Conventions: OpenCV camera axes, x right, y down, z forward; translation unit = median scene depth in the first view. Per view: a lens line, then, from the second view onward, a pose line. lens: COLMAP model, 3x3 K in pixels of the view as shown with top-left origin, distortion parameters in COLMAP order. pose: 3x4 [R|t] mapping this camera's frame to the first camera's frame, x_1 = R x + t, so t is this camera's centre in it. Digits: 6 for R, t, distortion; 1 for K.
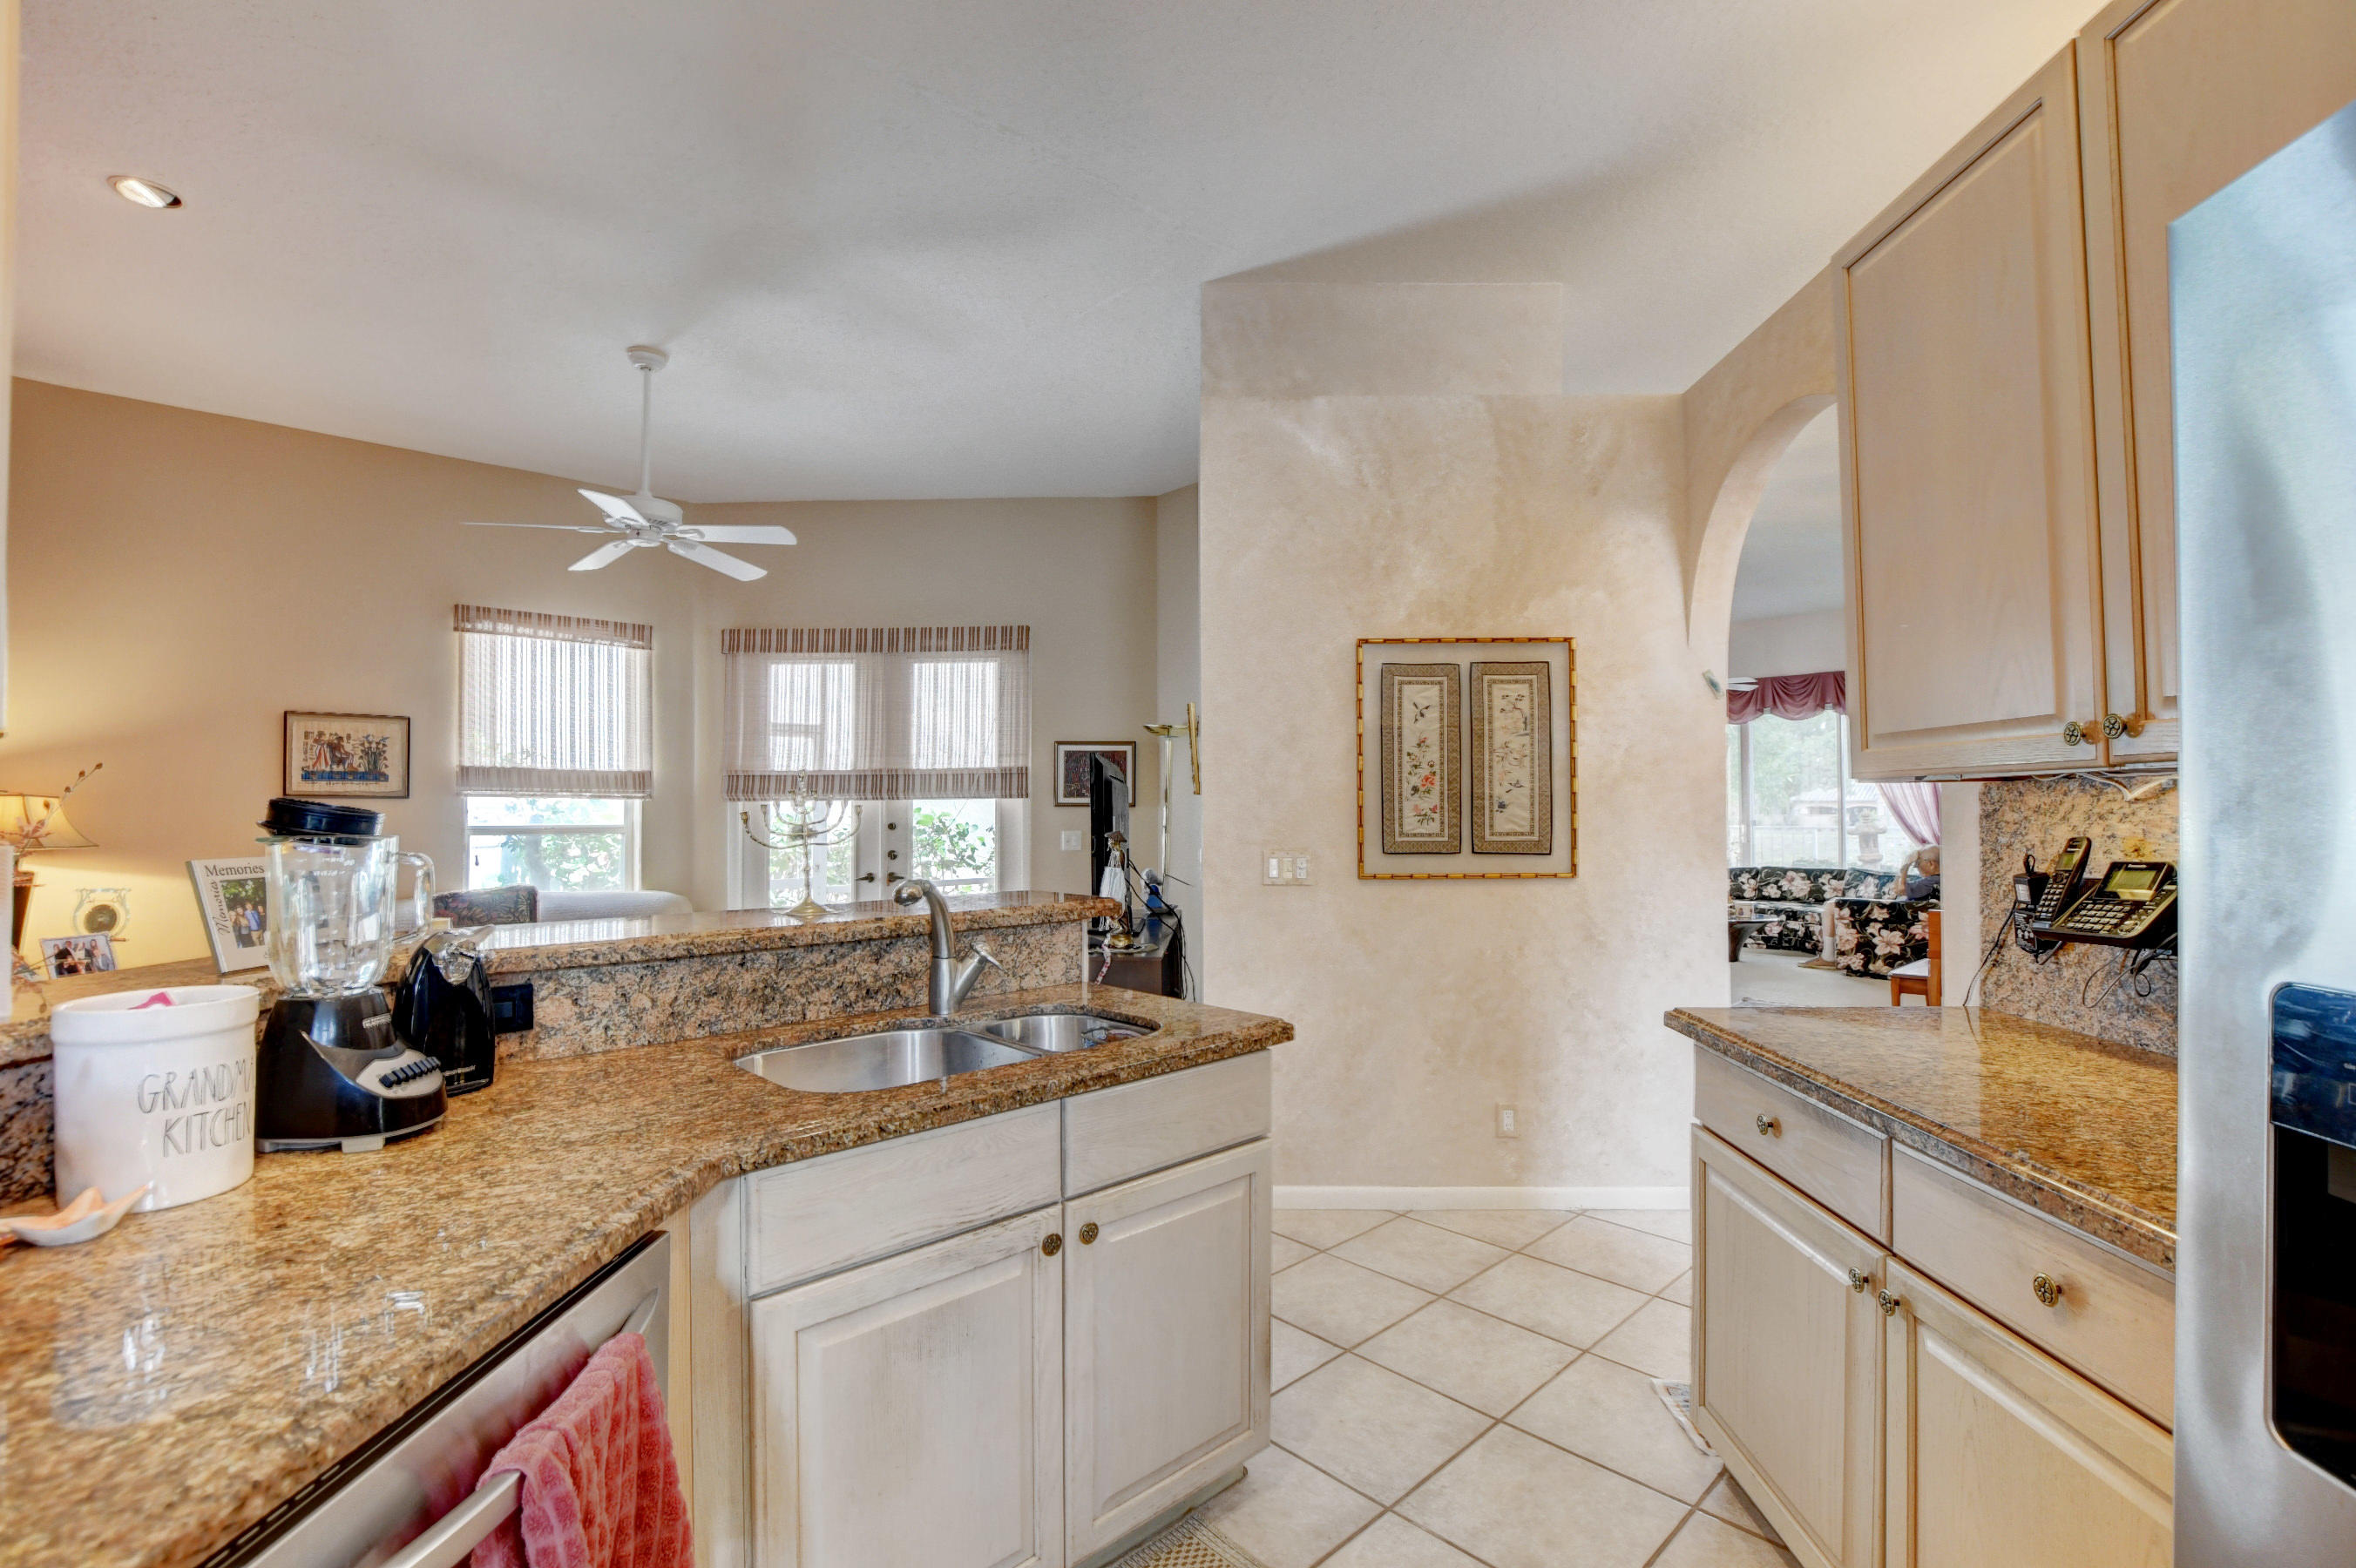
lens RADIAL K [[1035.3, 0, 1180.4], [0, 1035.3, 789.5], [0, 0, 1]] dist [-0.033005, 0.004343]
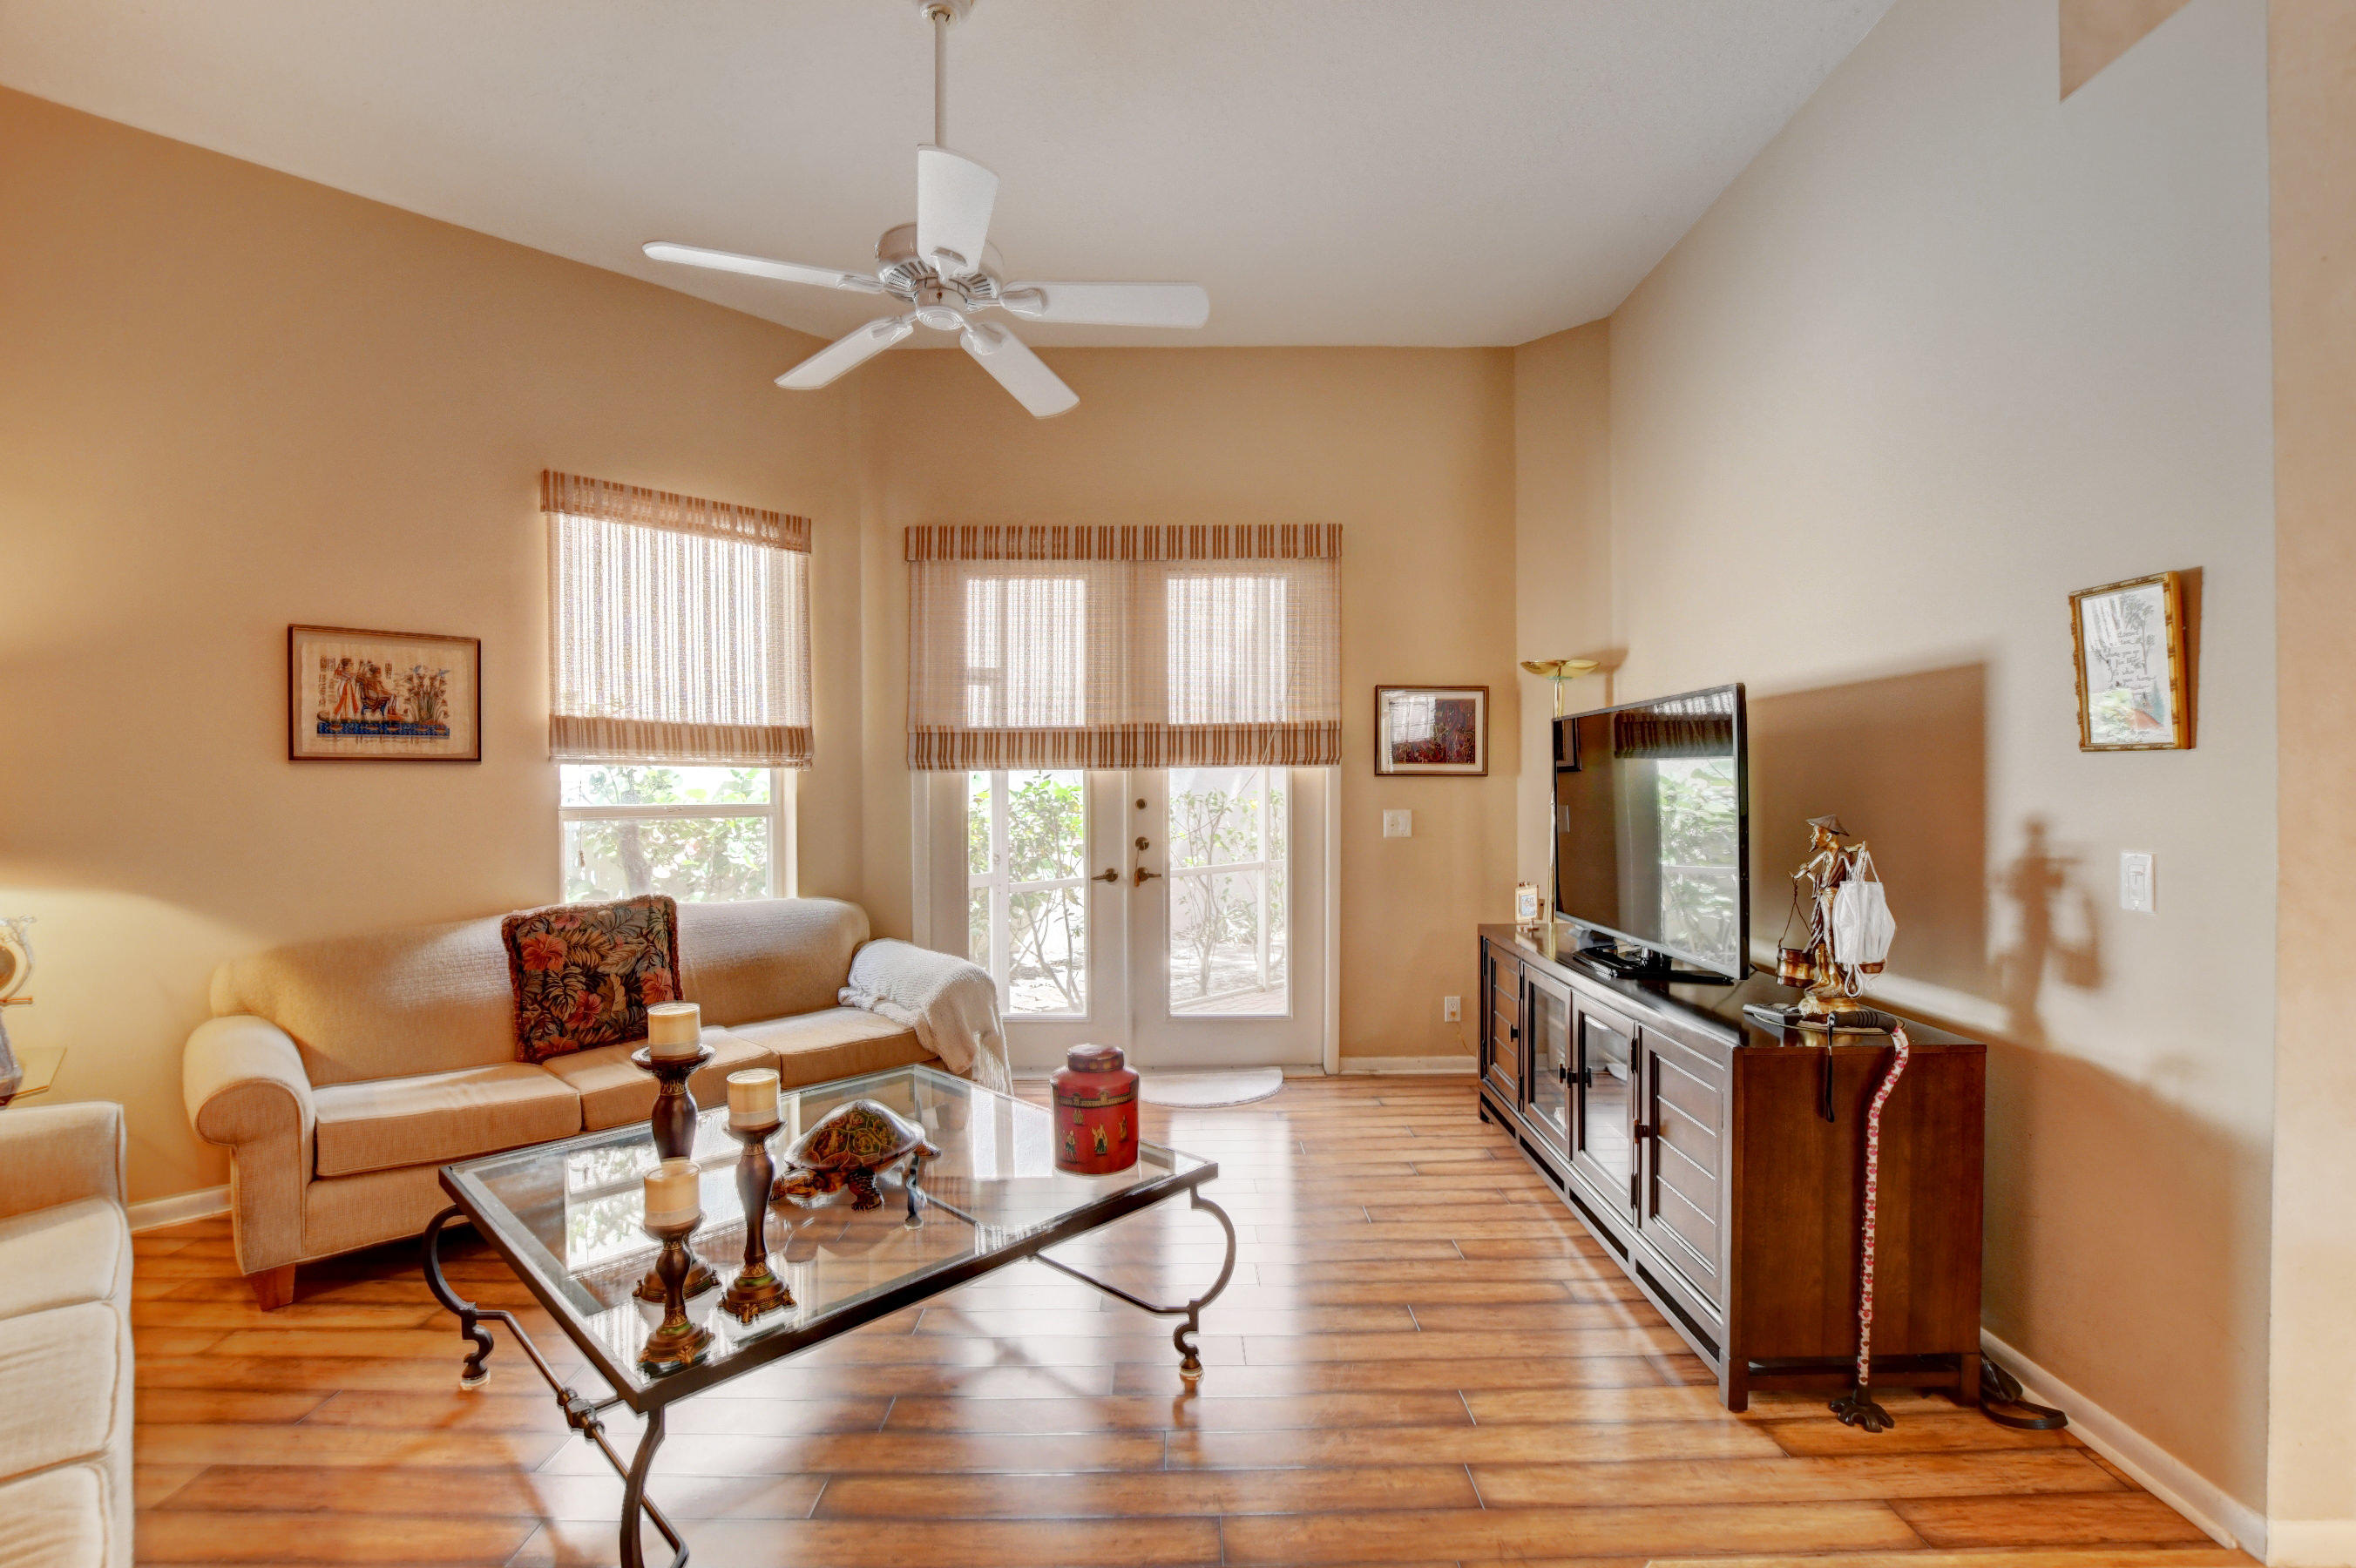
lens RADIAL K [[1035.3, 0, 1173.7], [0, 1035.3, 792.6], [0, 0, 1]] dist [-0.033005, 0.004343]
pose [[0.999654, 0.000238, 0.026284, -0.282561], [-0.000948, 0.999635, 0.027007, 0.007842], [-0.026268, -0.027023, 0.999290, 0.284020]]
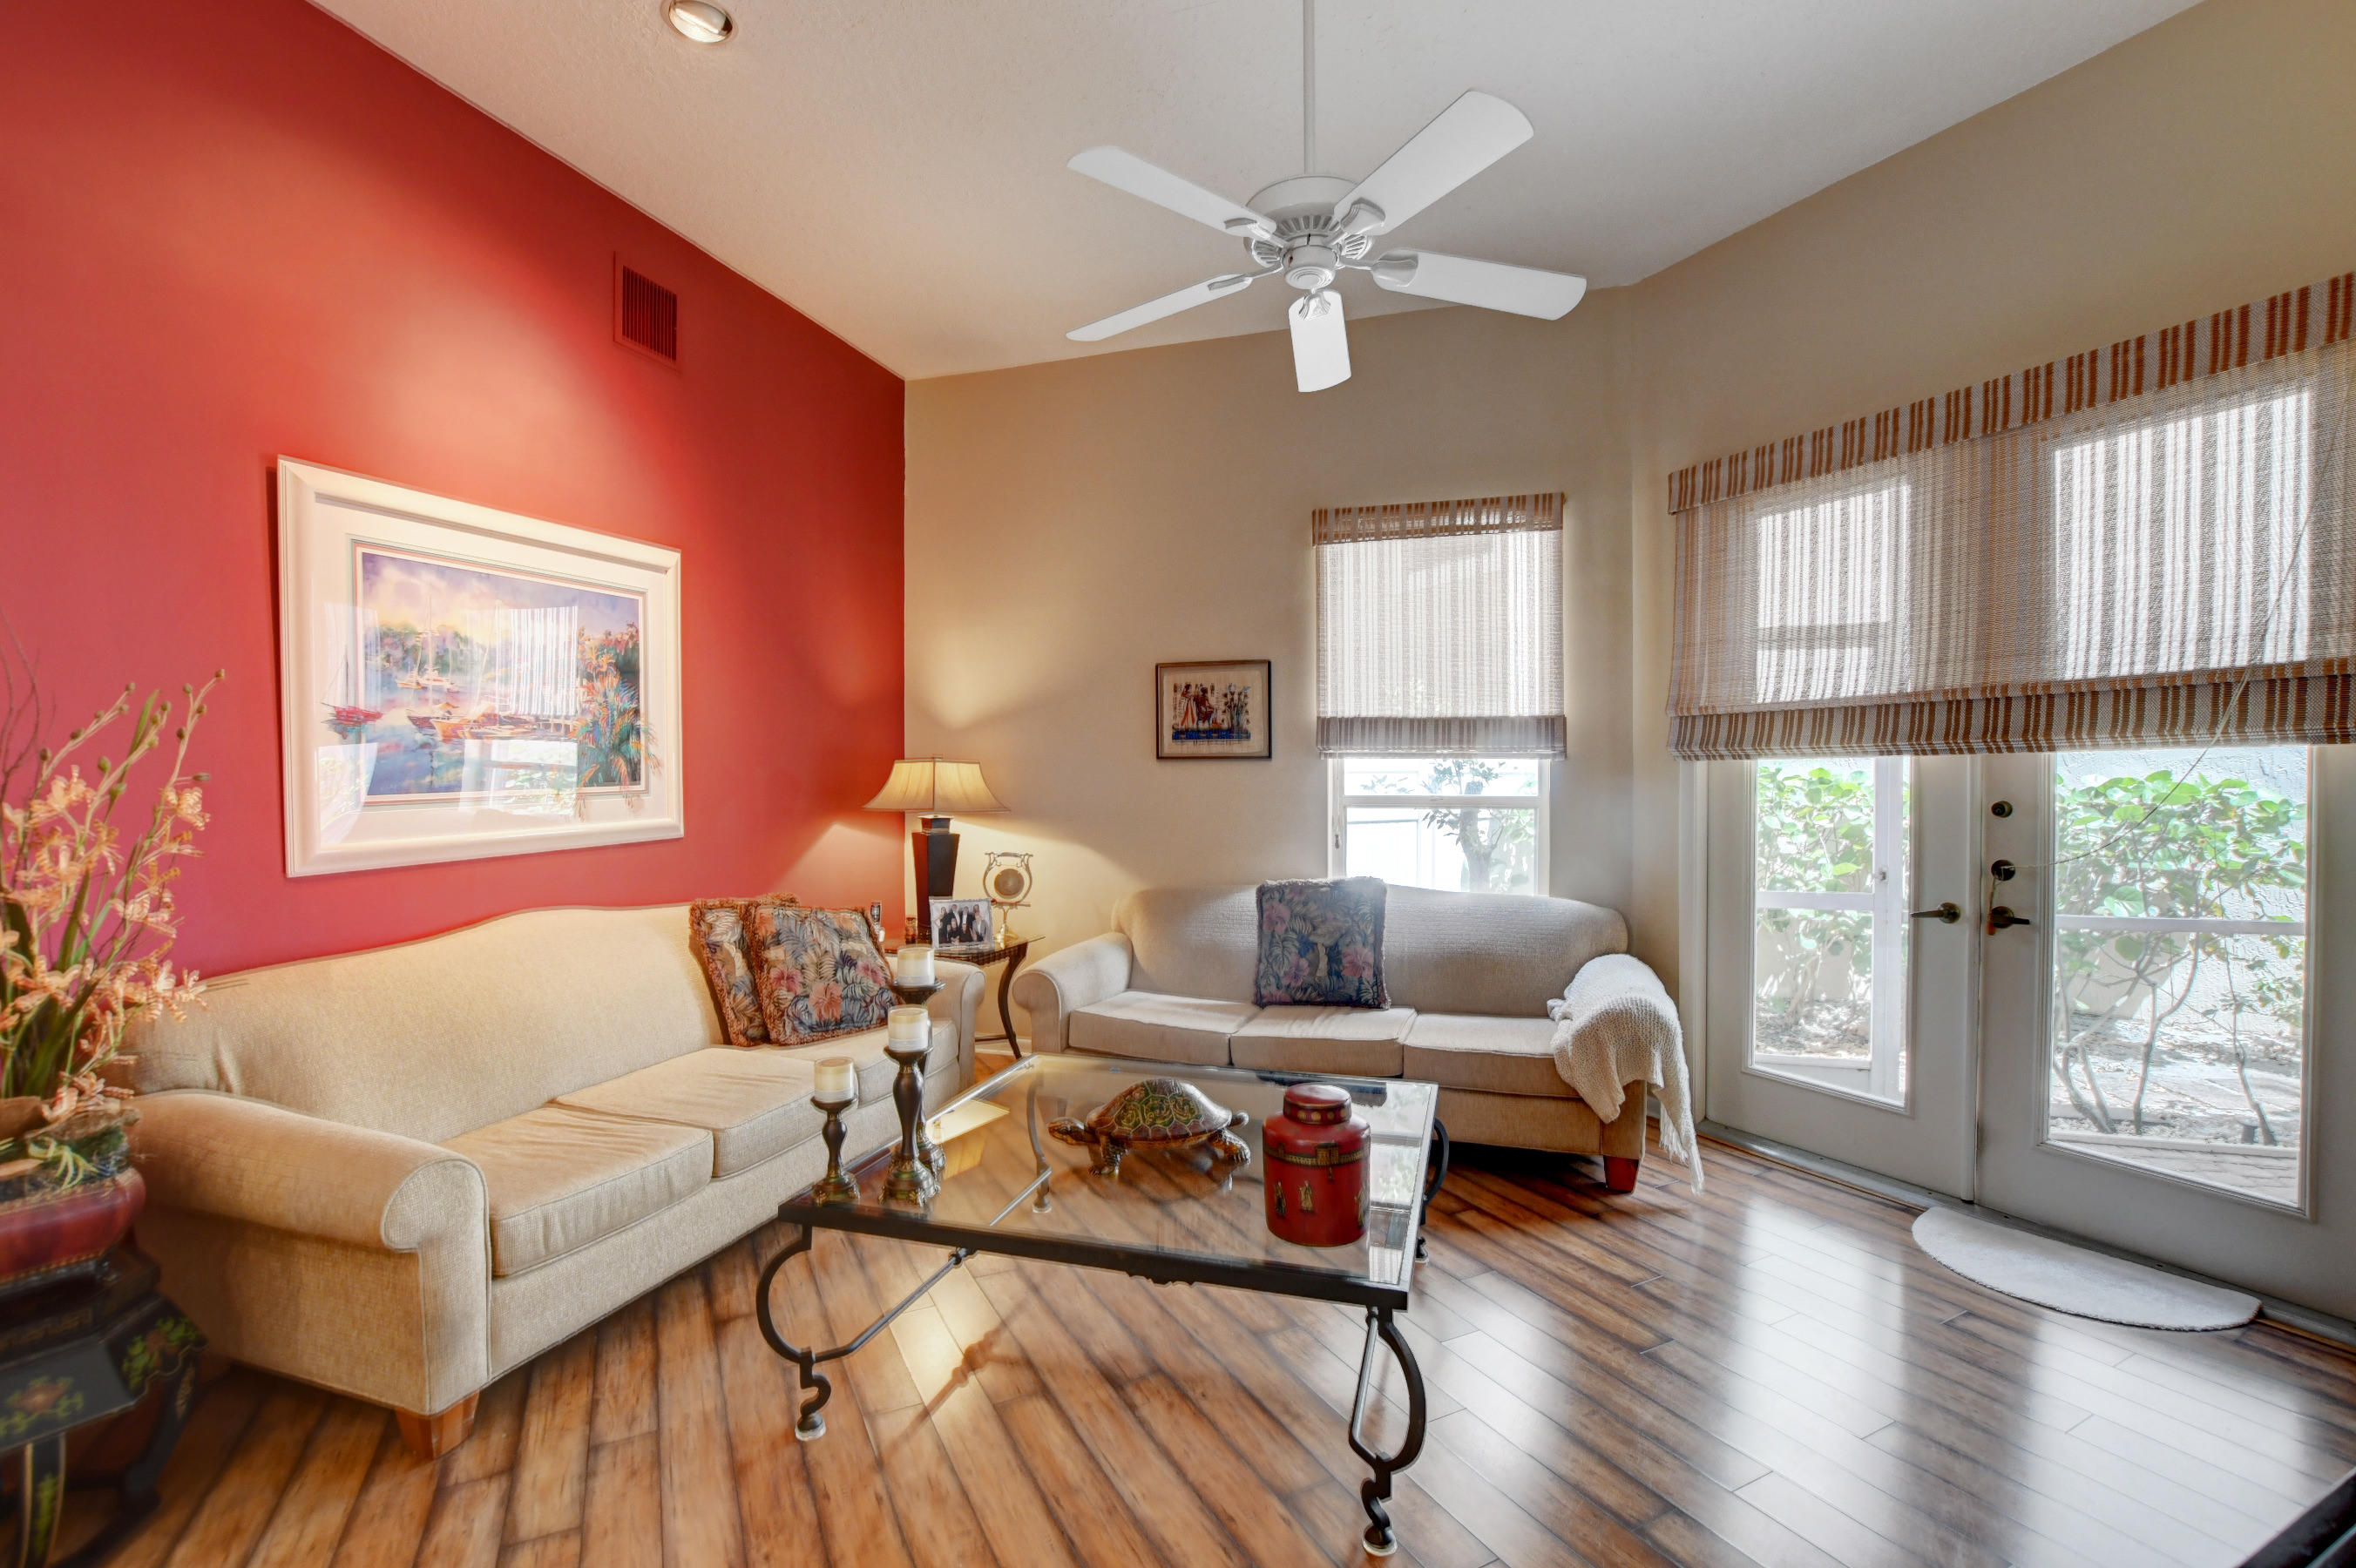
lens RADIAL K [[1035.3, 0, 1193.1], [0, 1035.3, 787.2], [0, 0, 1]] dist [-0.033005, 0.004343]
pose [[0.491258, 0.009662, -0.870960, -0.059046], [0.015329, 0.999688, 0.019737, 0.011418], [0.870879, -0.023047, 0.490957, 0.464394]]
